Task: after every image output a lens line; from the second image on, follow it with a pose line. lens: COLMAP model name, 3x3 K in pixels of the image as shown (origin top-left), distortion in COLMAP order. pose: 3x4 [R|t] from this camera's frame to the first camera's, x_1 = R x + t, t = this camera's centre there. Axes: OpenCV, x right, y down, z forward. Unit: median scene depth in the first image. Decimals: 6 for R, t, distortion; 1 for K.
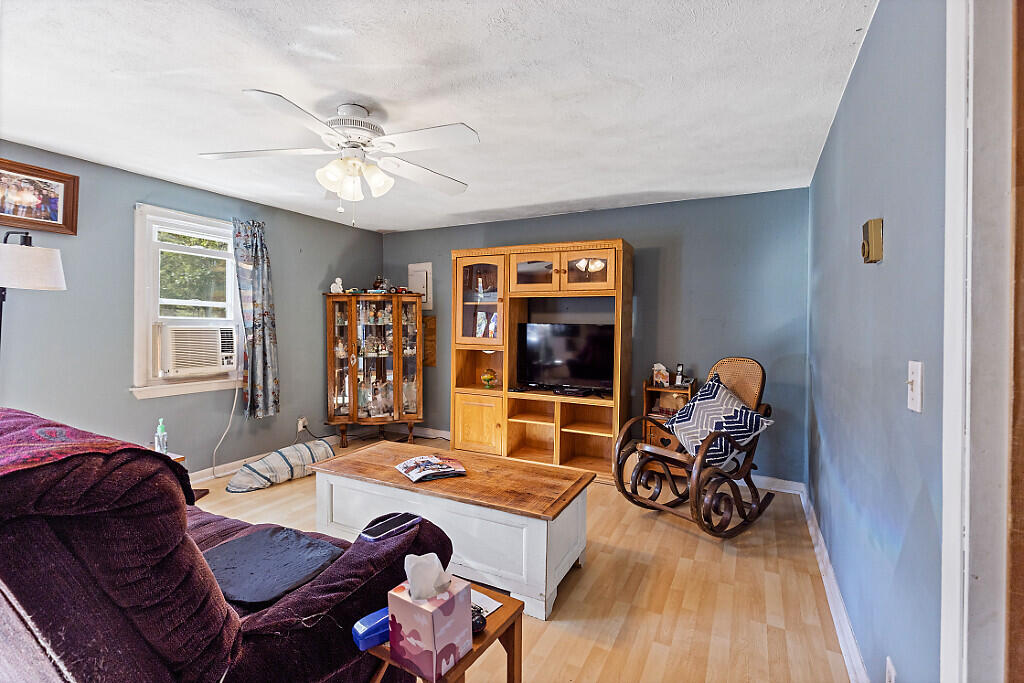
lens RADIAL K [[471.4, 0, 512.2], [0, 471.4, 332.3], [0, 0, 1]] dist [-0.001805, -0.000251]
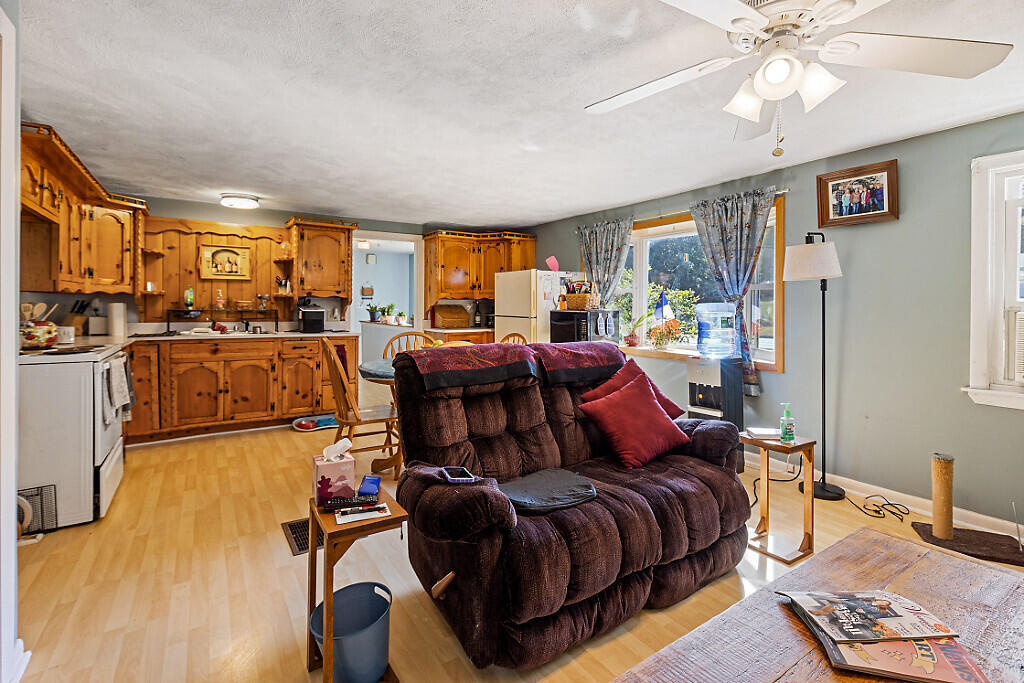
lens RADIAL K [[471.4, 0, 506.6], [0, 471.4, 313.8], [0, 0, 1]] dist [-0.001805, -0.000251]
pose [[-0.494134, -0.000112, -0.869386, 0.336316], [-0.016104, 0.999830, 0.009024, -0.005353], [0.869237, 0.018460, -0.494052, 0.794029]]
